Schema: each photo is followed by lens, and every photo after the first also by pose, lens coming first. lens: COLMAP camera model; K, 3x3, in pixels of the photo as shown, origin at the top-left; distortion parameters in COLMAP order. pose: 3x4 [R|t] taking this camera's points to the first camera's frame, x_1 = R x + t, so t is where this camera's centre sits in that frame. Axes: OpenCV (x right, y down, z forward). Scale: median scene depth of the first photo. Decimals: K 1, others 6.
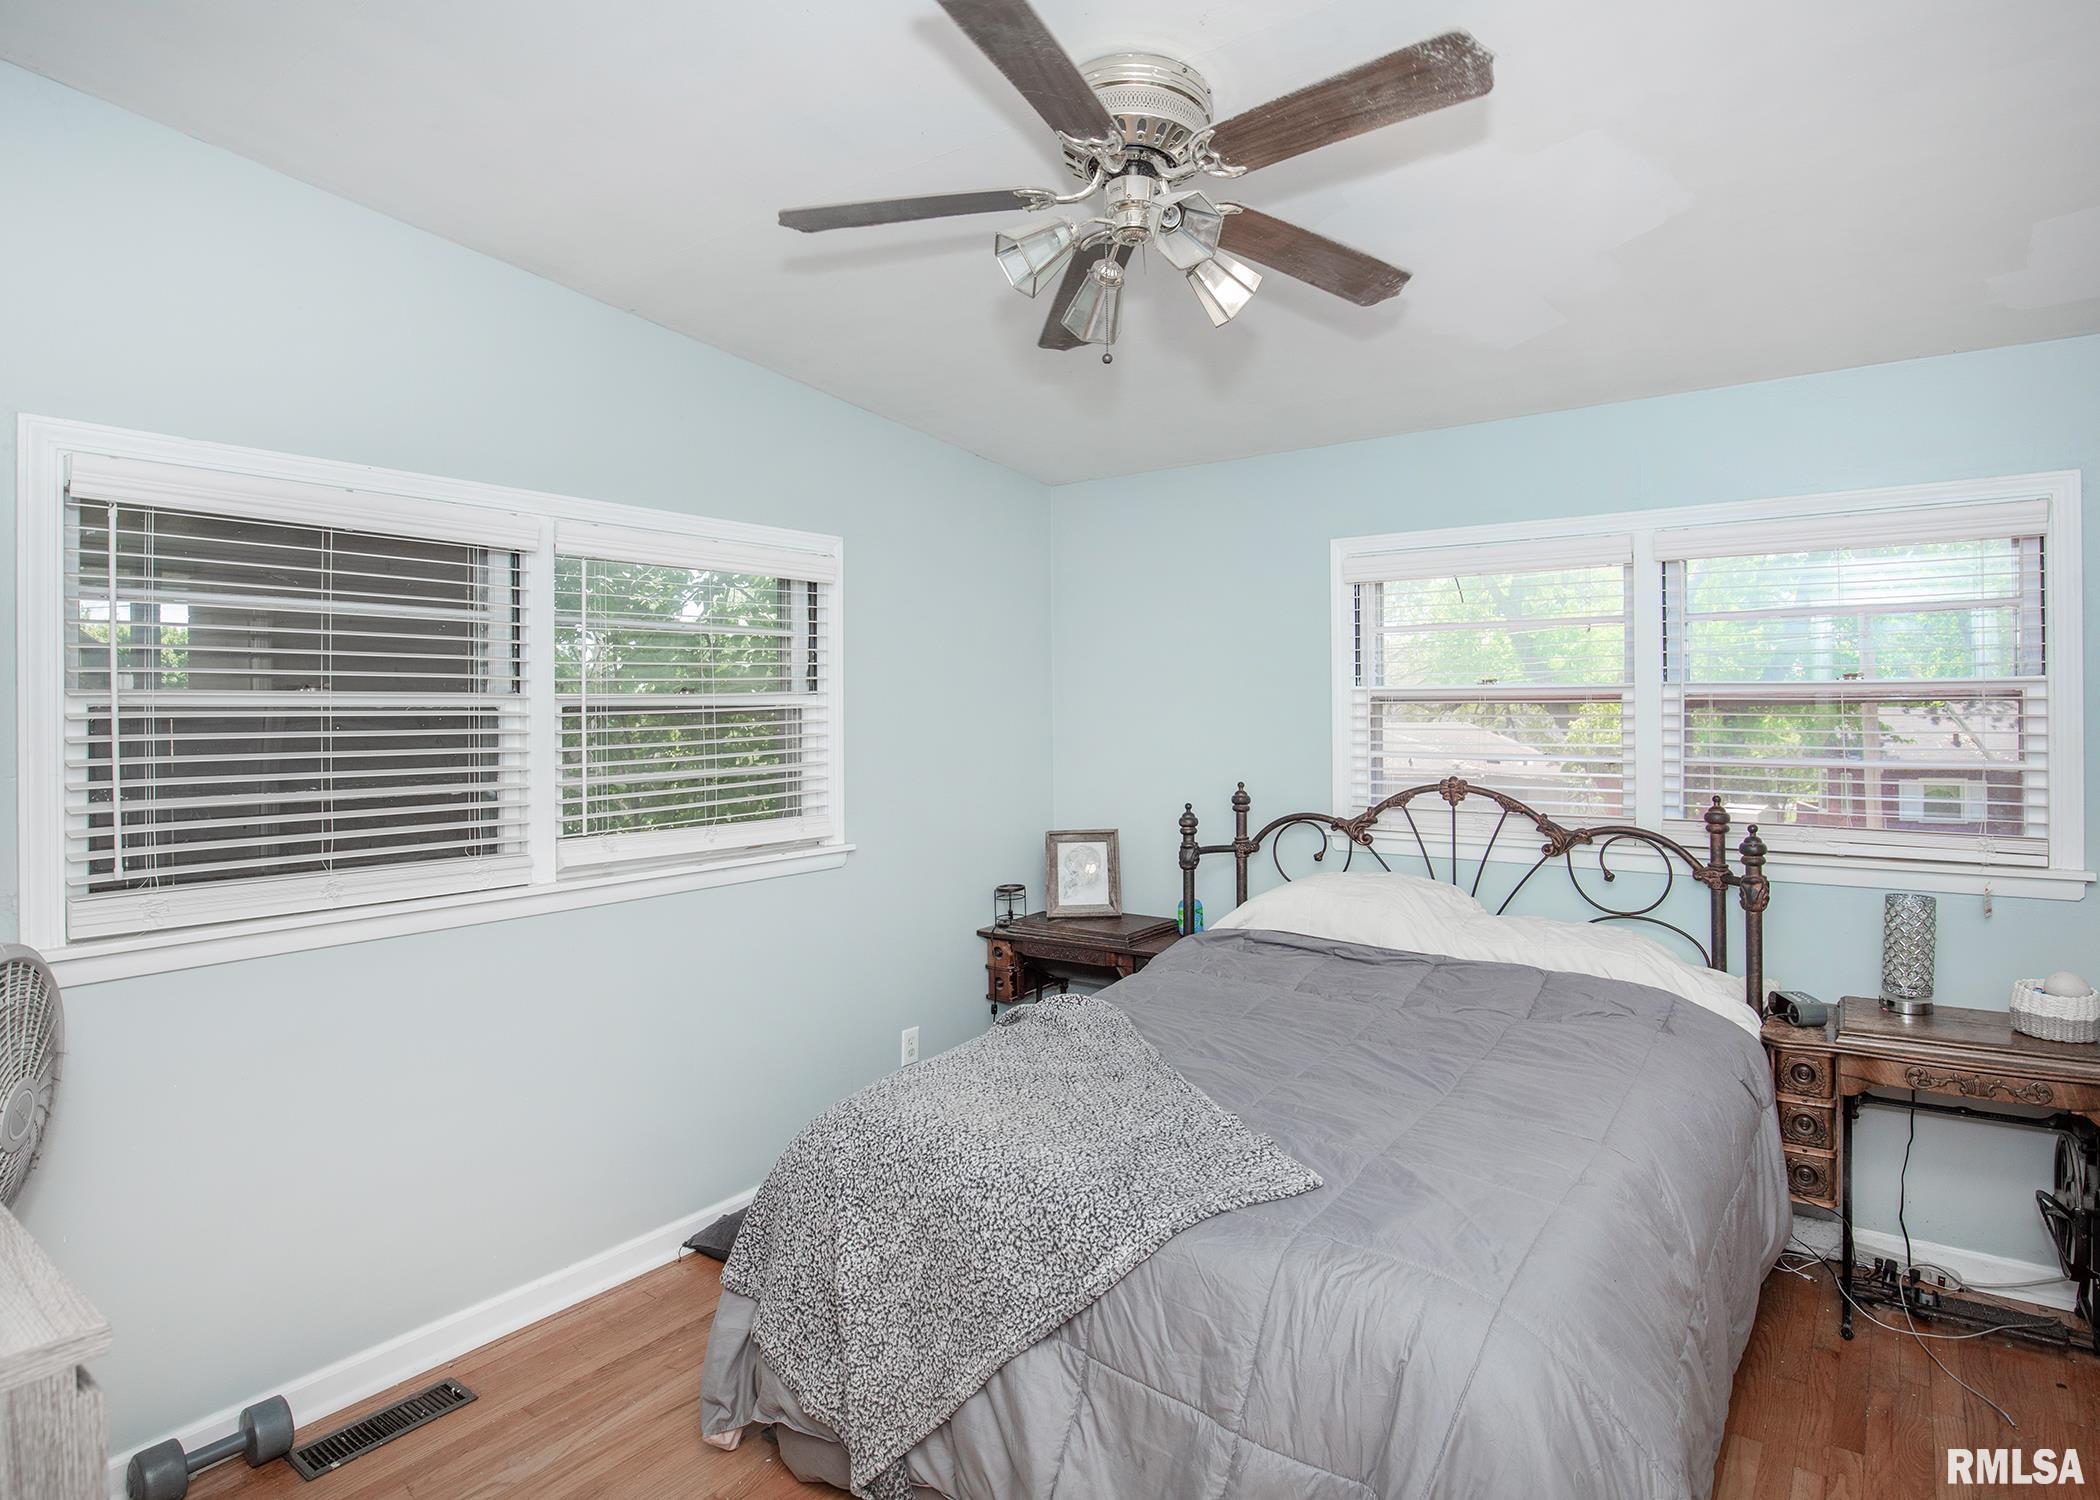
lens RADIAL K [[1120.6, 0, 1050.9], [0, 1120.6, 705.2], [0, 0, 1]] dist [-0.028333, -0.000447]
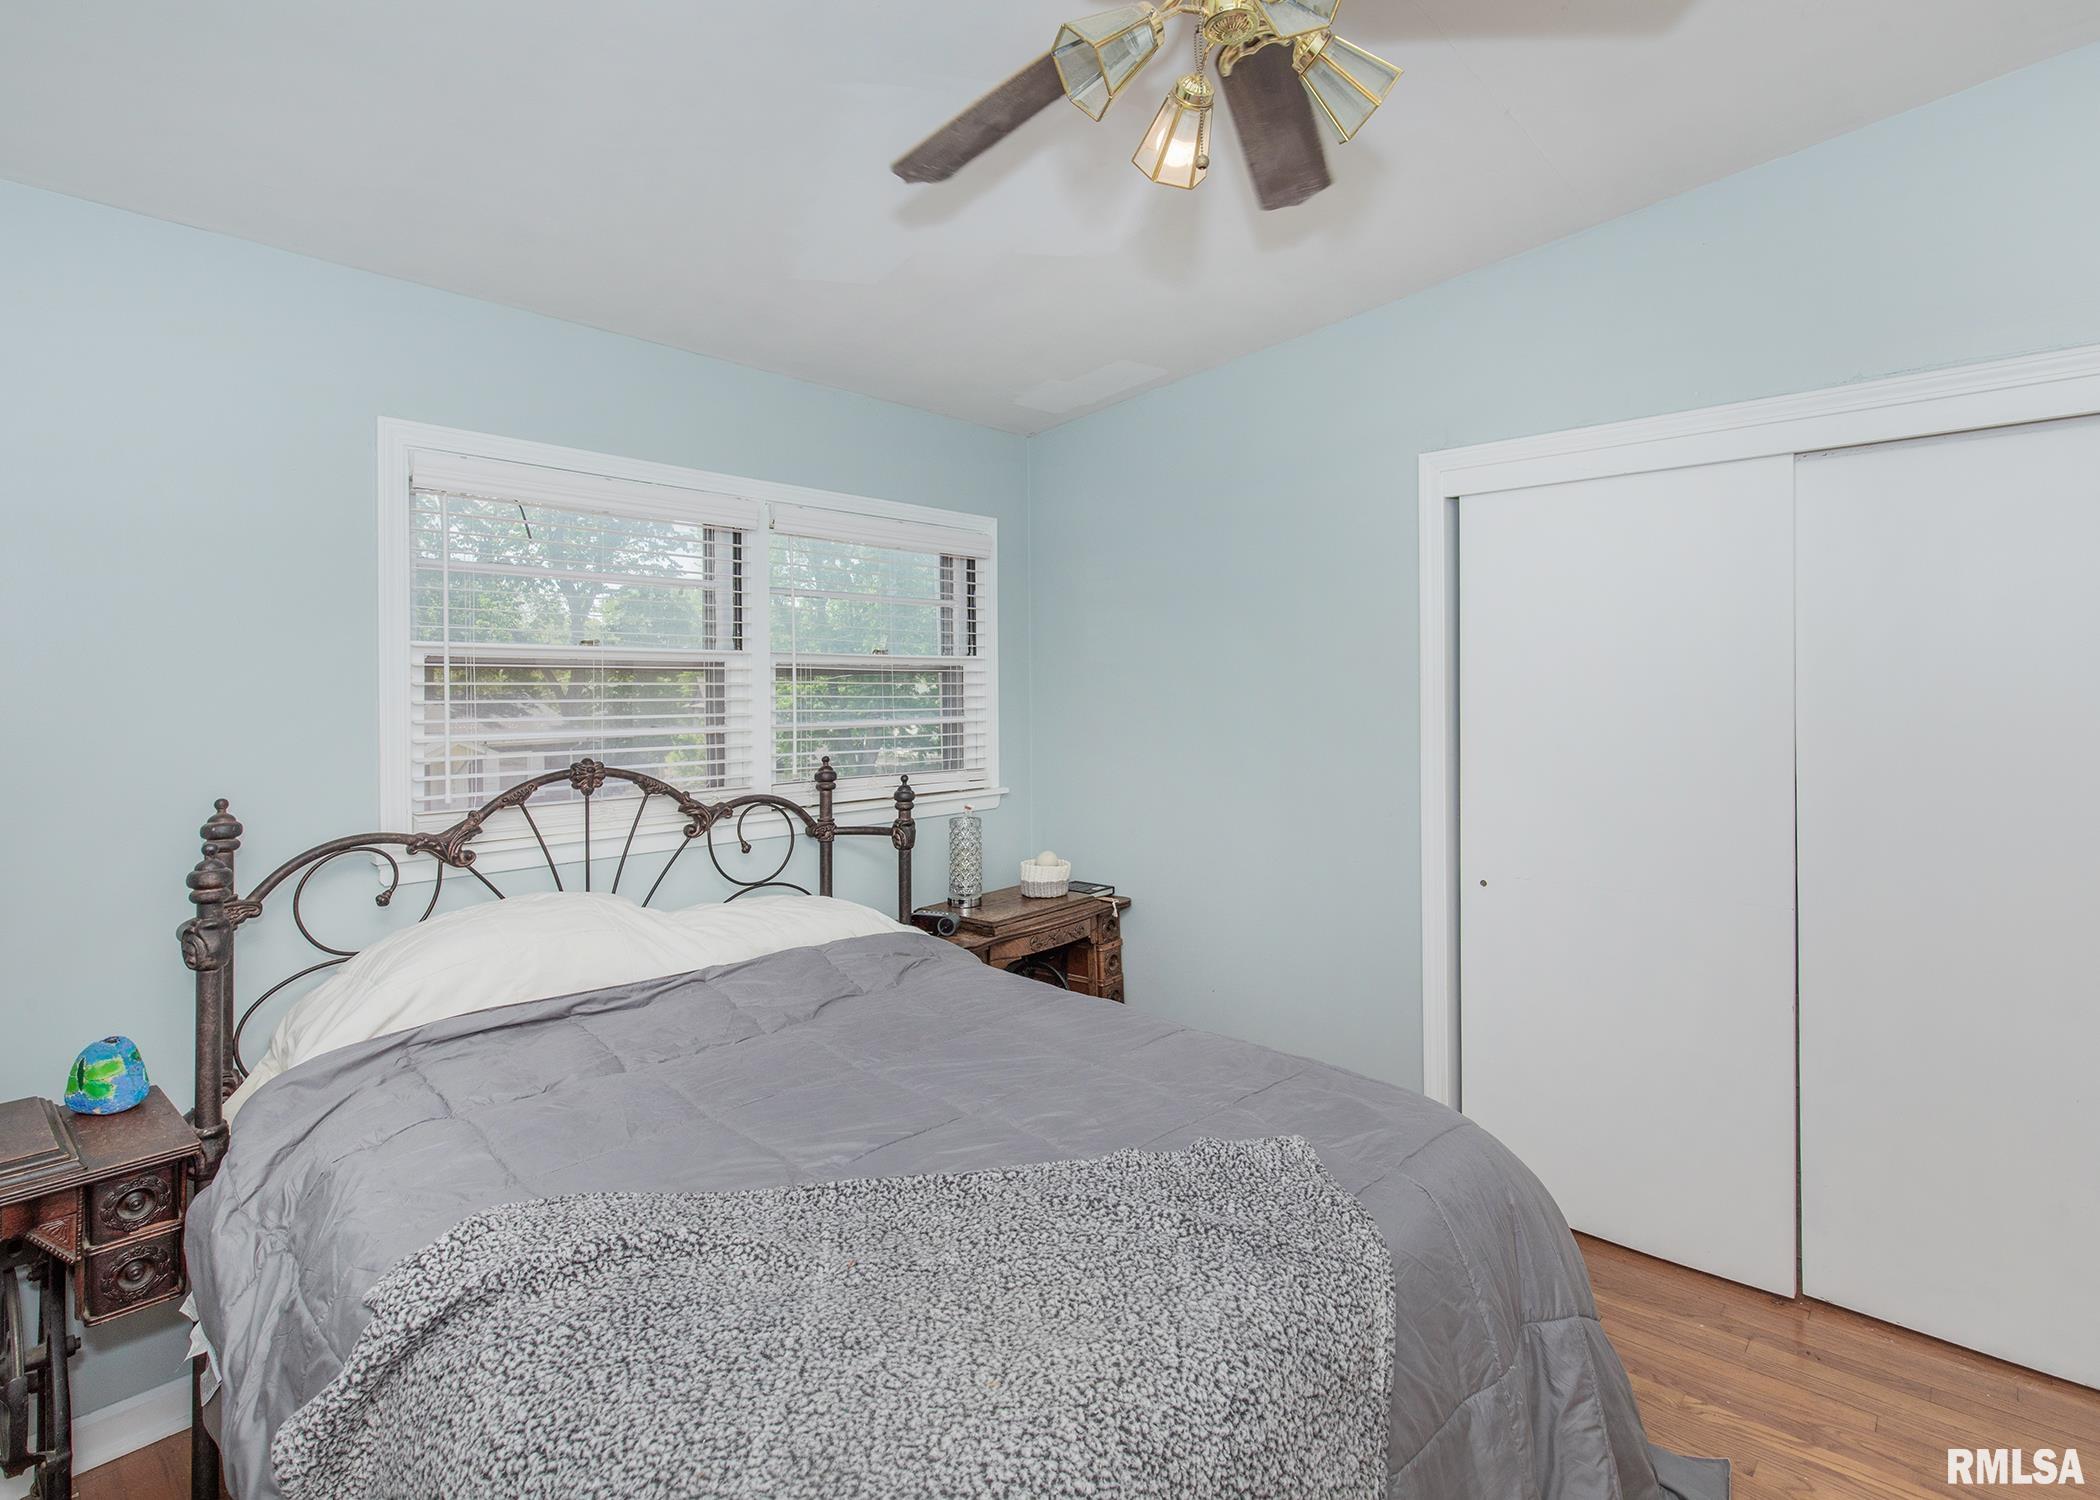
lens RADIAL K [[1079.0, 0, 1034.2], [0, 1079.0, 682.2], [0, 0, 1]] dist [0.001627, 0.000004]
pose [[0.074779, 0.012976, 0.997116, -0.424304], [0.003912, 0.999904, -0.013305, 0.022132], [-0.997192, 0.004895, 0.074721, 0.672498]]
